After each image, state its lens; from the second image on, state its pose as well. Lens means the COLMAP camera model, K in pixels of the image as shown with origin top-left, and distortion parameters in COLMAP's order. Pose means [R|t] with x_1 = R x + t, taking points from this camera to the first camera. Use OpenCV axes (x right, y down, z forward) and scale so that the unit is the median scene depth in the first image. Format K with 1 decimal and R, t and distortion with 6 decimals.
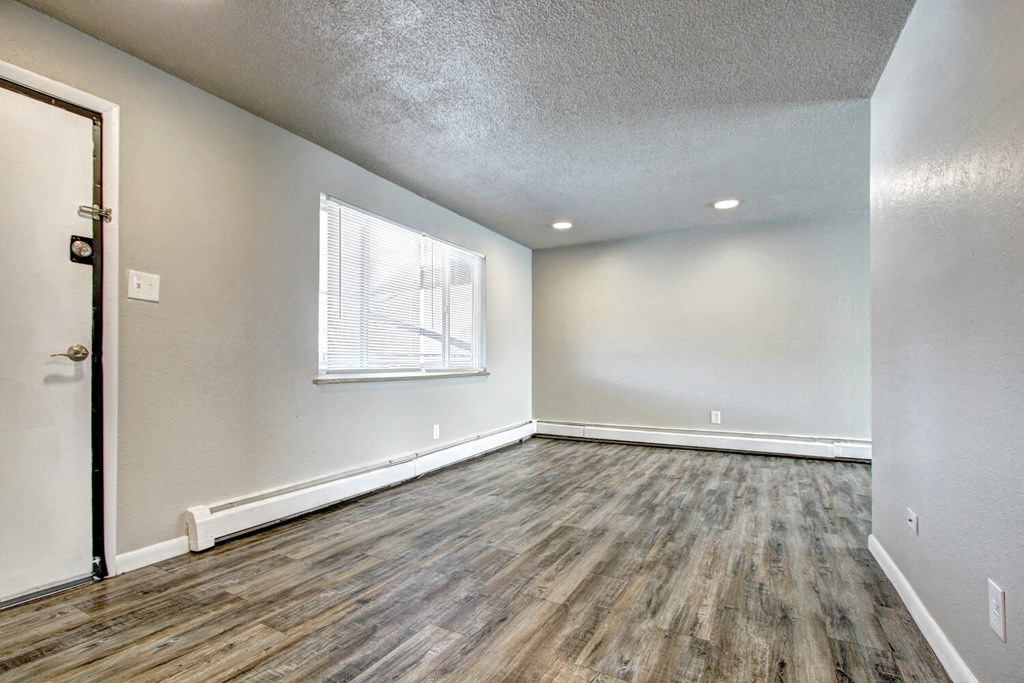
lens RADIAL K [[481.1, 0, 453.9], [0, 481.1, 365.9], [0, 0, 1]] dist [-0.029886, 0.000140]
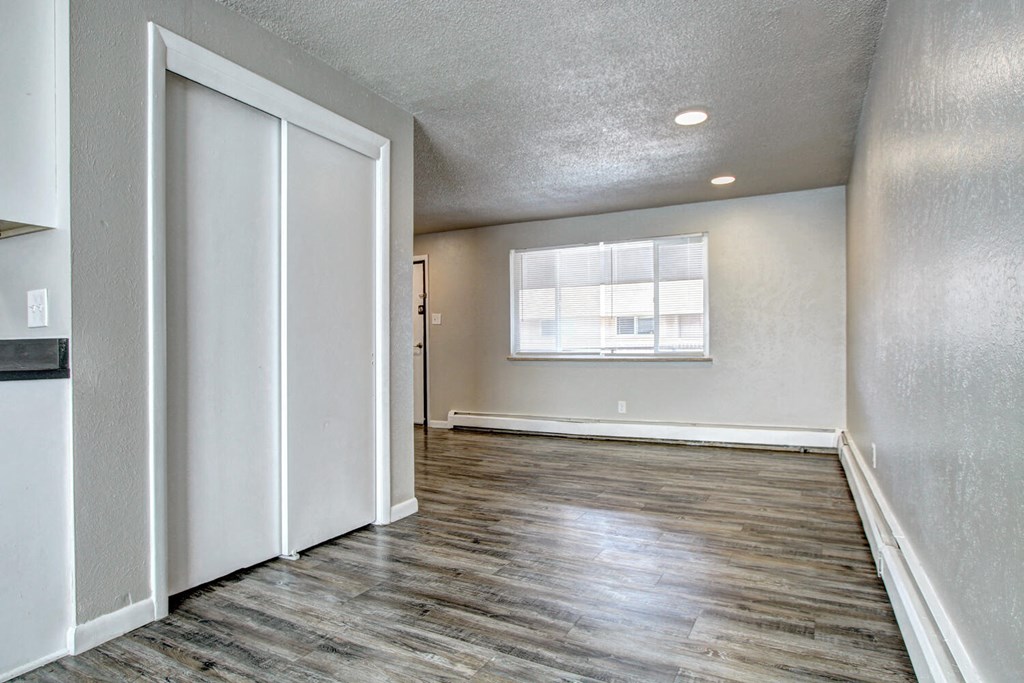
lens RADIAL K [[553.1, 0, 497.6], [0, 553.1, 338.4], [0, 0, 1]] dist [0.018614, 0.000240]
pose [[0.049835, -0.012859, -0.998675, 1.964230], [0.003206, 0.999914, -0.012715, -0.020059], [0.998752, -0.002568, 0.049872, 0.971842]]
